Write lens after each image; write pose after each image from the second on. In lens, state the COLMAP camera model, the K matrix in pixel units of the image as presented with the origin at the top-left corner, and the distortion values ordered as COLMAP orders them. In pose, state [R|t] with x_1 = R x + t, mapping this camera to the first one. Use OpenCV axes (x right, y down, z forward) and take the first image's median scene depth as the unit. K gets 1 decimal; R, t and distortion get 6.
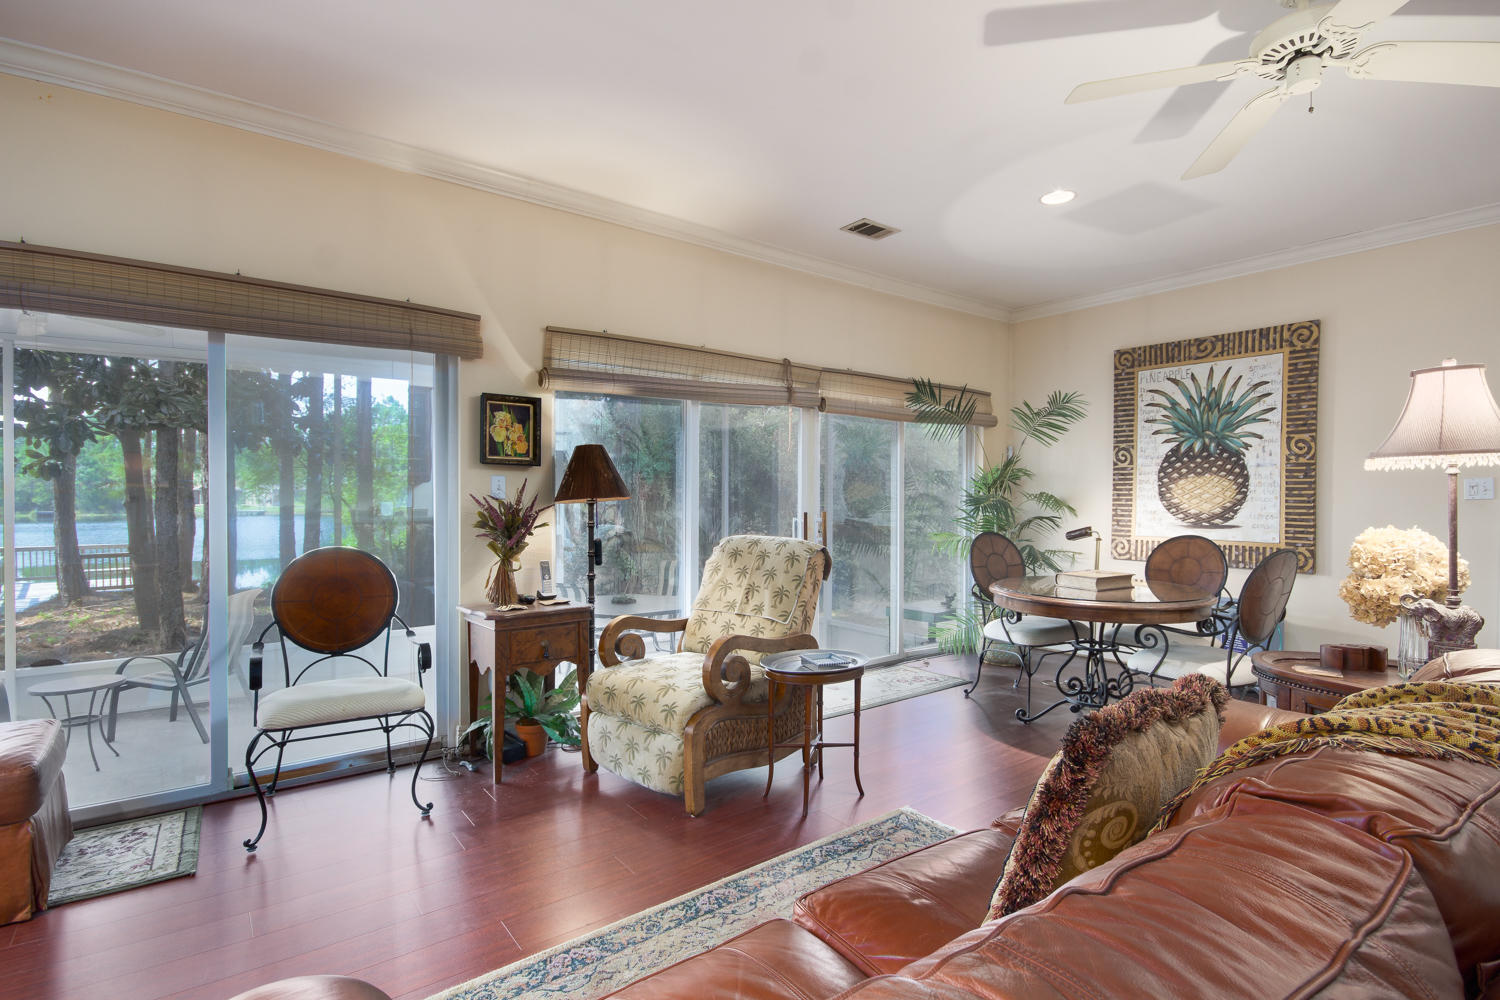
lens RADIAL K [[758.1, 0, 749.8], [0, 758.1, 504.5], [0, 0, 1]] dist [0.045010, -0.027466]
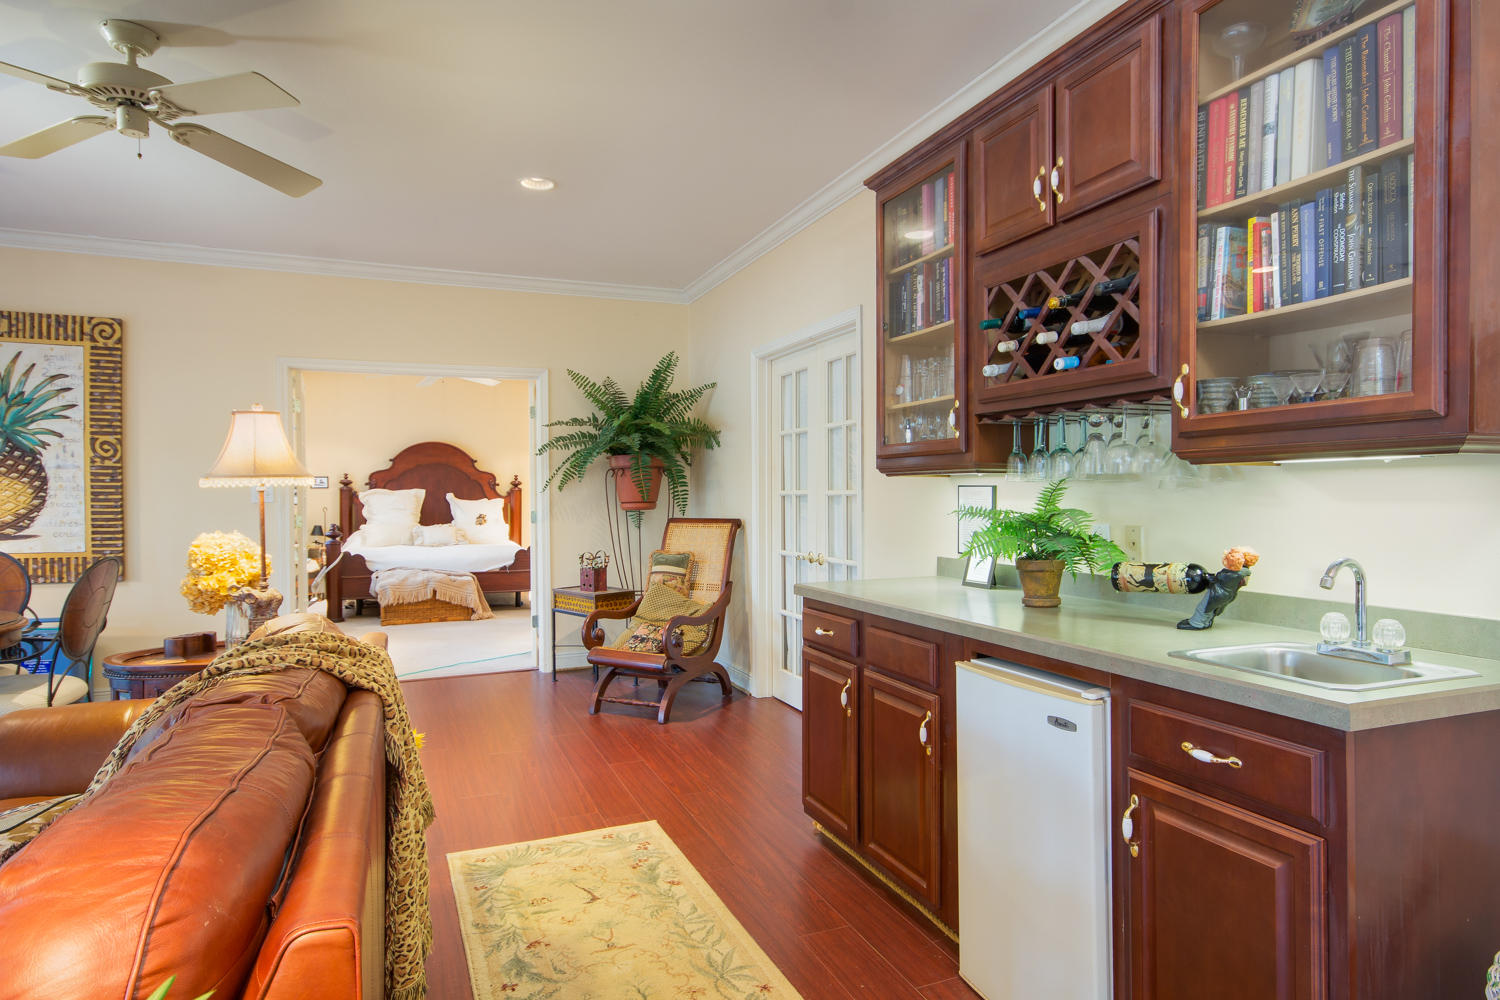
lens RADIAL K [[892.7, 0, 750.0], [0, 892.7, 500.0], [0, 0, 1]] dist [0.000787, -0.000738]
pose [[0.297752, -0.014195, 0.954538, -0.100738], [0.018688, 0.999785, 0.009038, -0.007060], [-0.954460, 0.015147, 0.297953, -0.086060]]
